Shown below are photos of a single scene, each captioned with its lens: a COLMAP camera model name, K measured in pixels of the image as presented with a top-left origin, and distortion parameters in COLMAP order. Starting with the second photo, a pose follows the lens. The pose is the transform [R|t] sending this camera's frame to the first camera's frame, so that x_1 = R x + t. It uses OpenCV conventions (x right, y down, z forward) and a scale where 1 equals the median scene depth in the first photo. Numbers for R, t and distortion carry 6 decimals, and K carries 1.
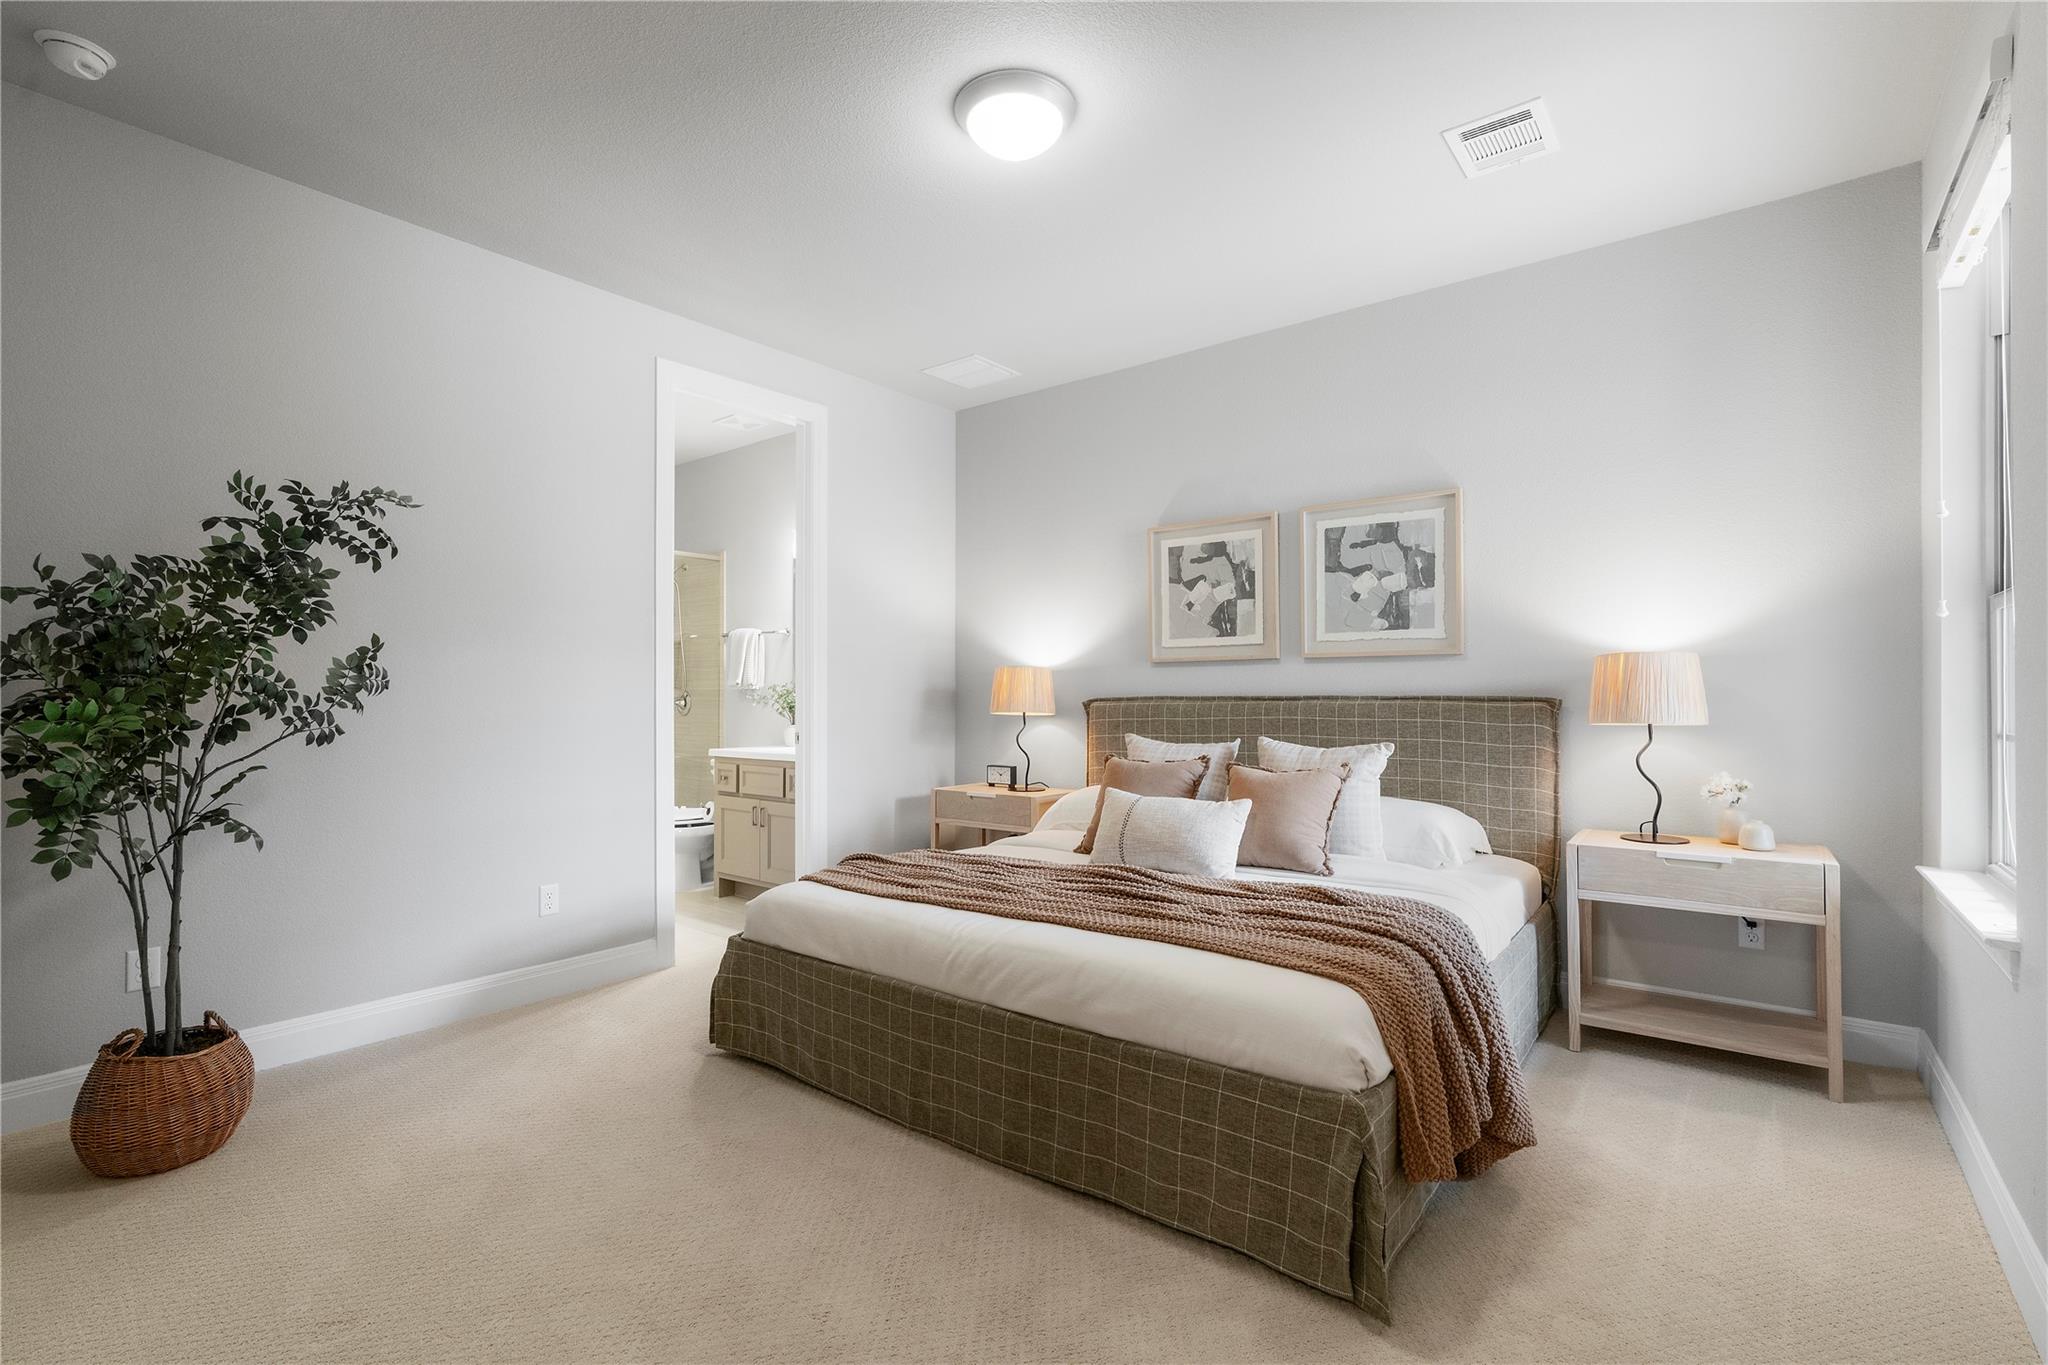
lens RADIAL K [[936.7, 0, 1024.0], [0, 936.7, 682.5], [0, 0, 1]] dist [-0.015756, 0.000036]
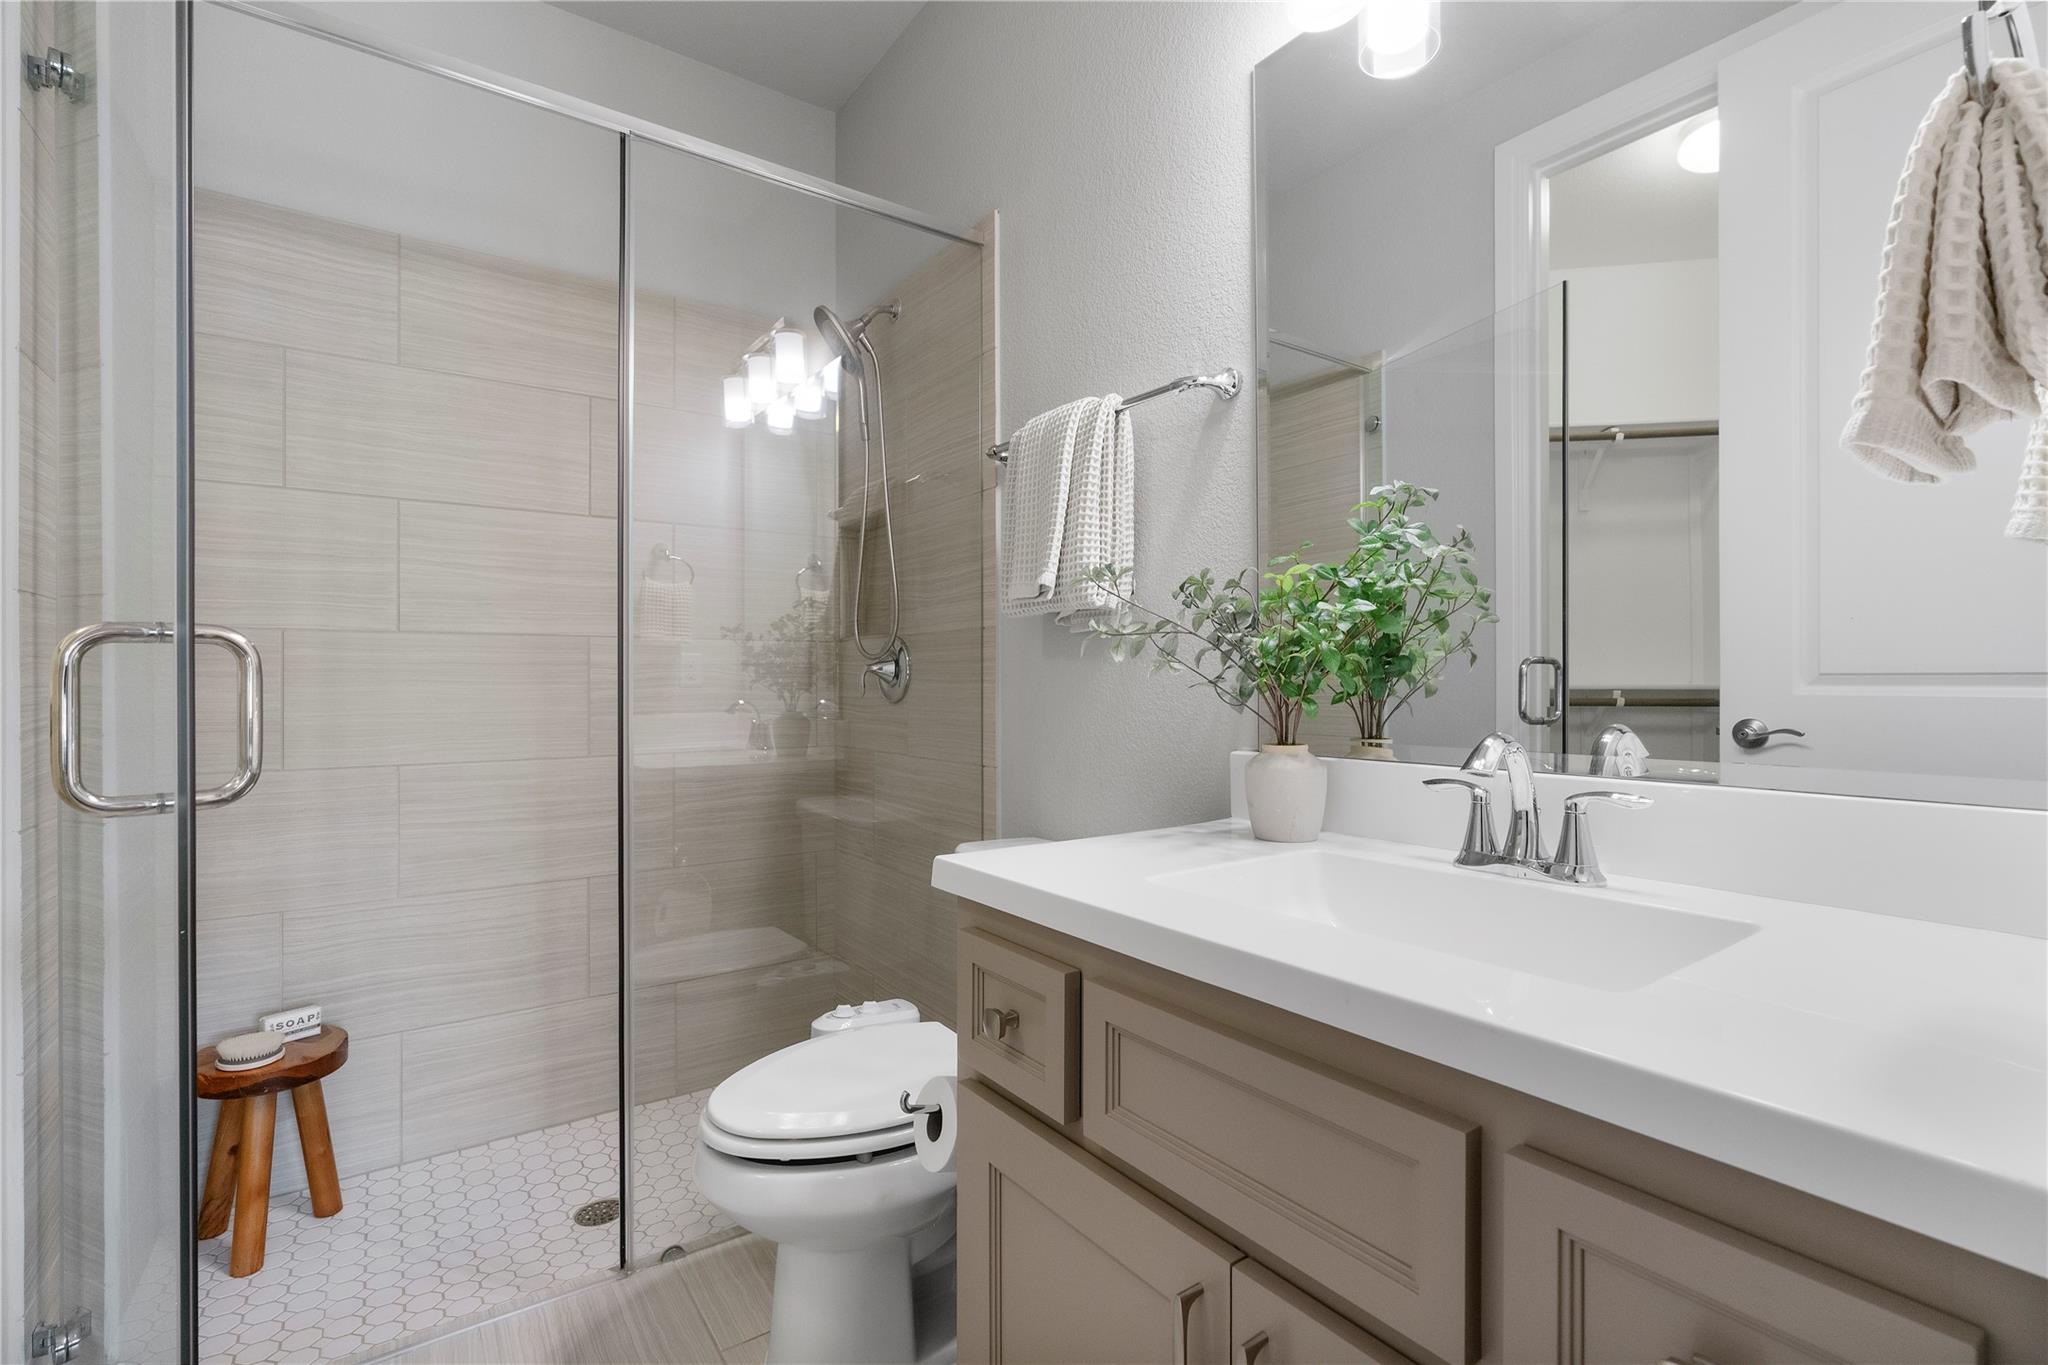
lens RADIAL K [[936.7, 0, 1024.0], [0, 936.7, 682.5], [0, 0, 1]] dist [-0.015756, 0.000036]
pose [[0.960846, -0.001012, -0.277082, -0.234867], [0.003538, 0.999957, 0.008620, 0.026362], [0.277061, -0.009263, 0.960808, 0.731152]]
